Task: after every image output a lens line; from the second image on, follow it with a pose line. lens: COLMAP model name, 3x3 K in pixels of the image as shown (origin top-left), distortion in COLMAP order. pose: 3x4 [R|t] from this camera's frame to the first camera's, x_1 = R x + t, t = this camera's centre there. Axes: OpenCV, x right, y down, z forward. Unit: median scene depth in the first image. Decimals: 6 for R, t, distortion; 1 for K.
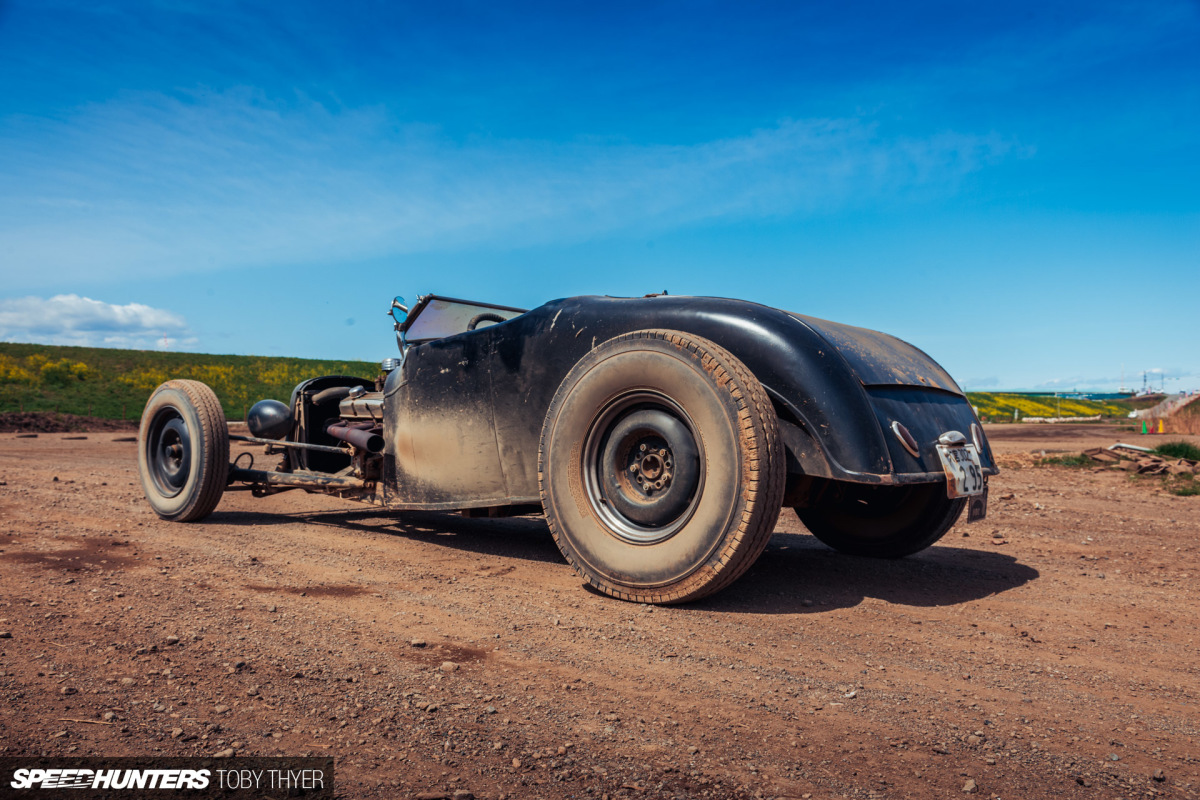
lens RADIAL K [[947.9, 0, 594.3], [0, 947.9, 400.5], [0, 0, 1]] dist [0.000792, 0.000584]
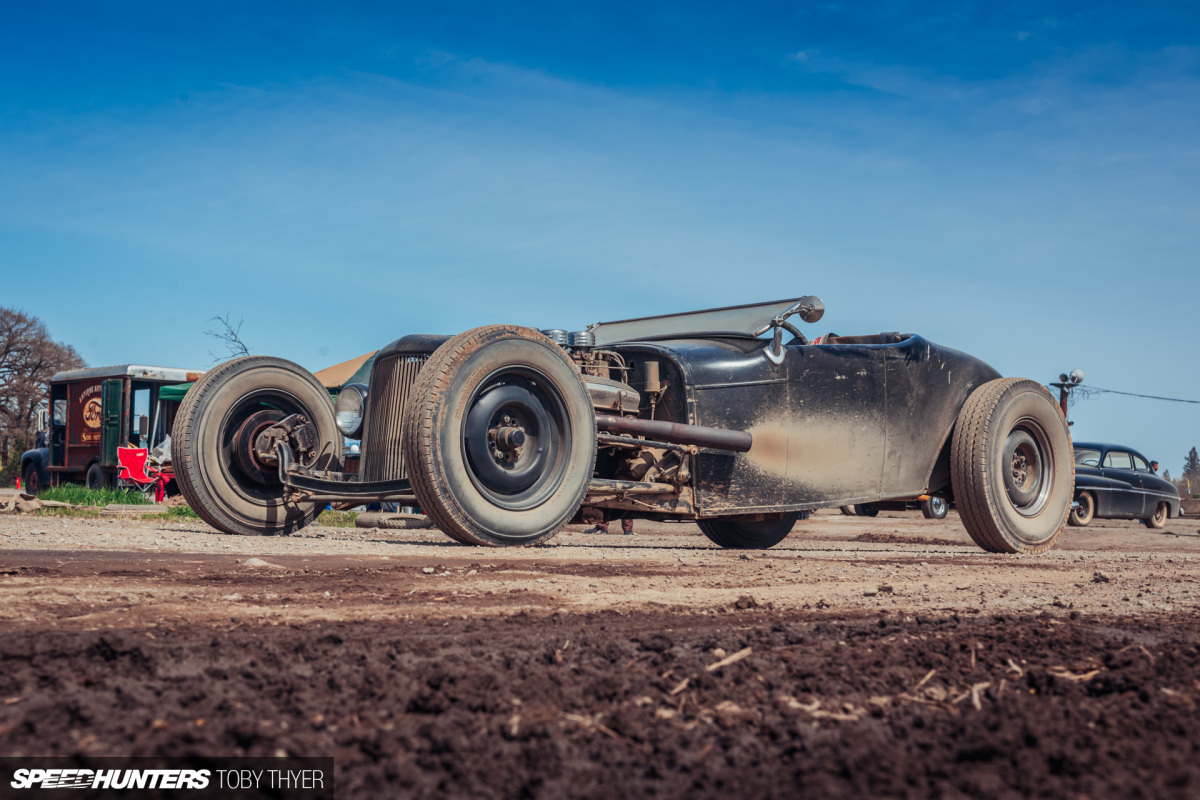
lens RADIAL K [[1483.6, 0, 602.2], [0, 1483.6, 404.7], [0, 0, 1]] dist [-0.011320, 0.000000]
pose [[0.122002, 0.066778, 0.990281, -2.385907], [-0.052773, 0.996759, -0.060713, 0.148613], [-0.991126, -0.044853, 0.125131, 1.371432]]
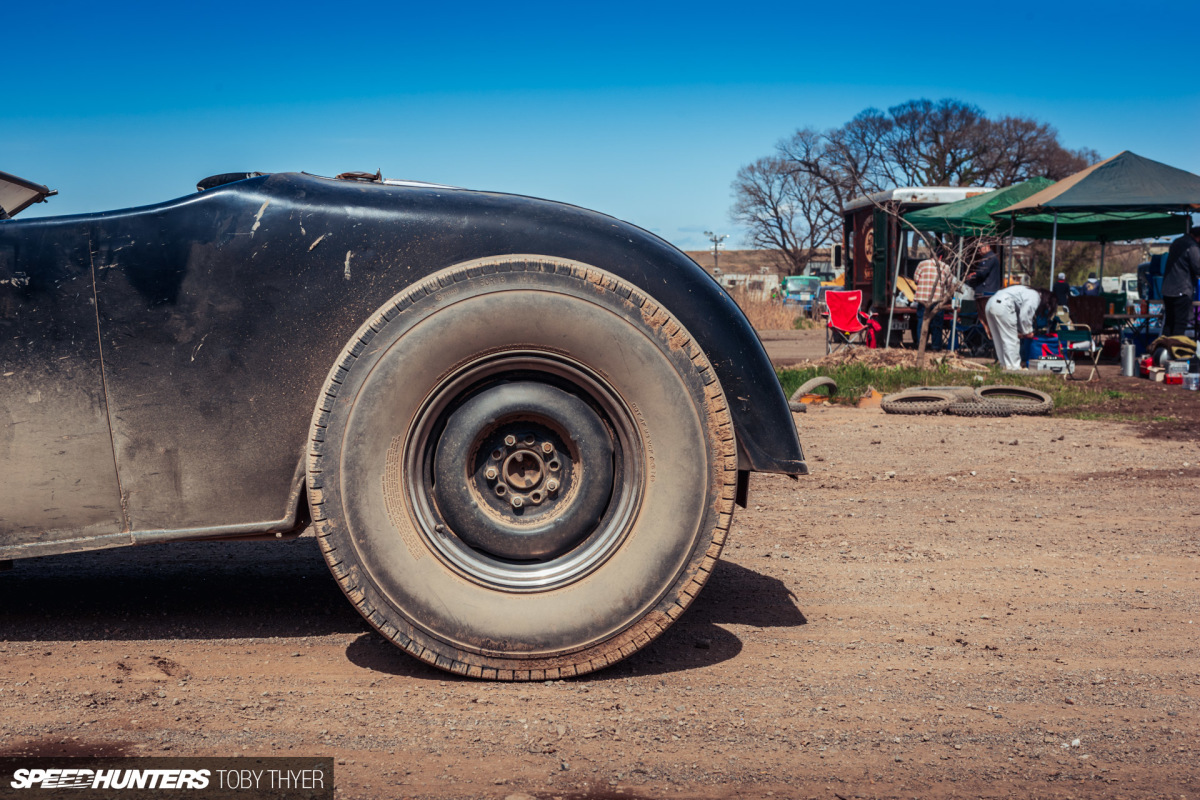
lens RADIAL K [[1623.6, 0, 603.6], [0, 1623.6, 399.9], [0, 0, 1]] dist [0.017061, 0.000000]
pose [[0.721098, -0.042760, 0.691513, -0.661881], [-0.018676, 0.996531, 0.081096, -0.067778], [-0.692582, -0.071392, 0.717798, 0.176297]]
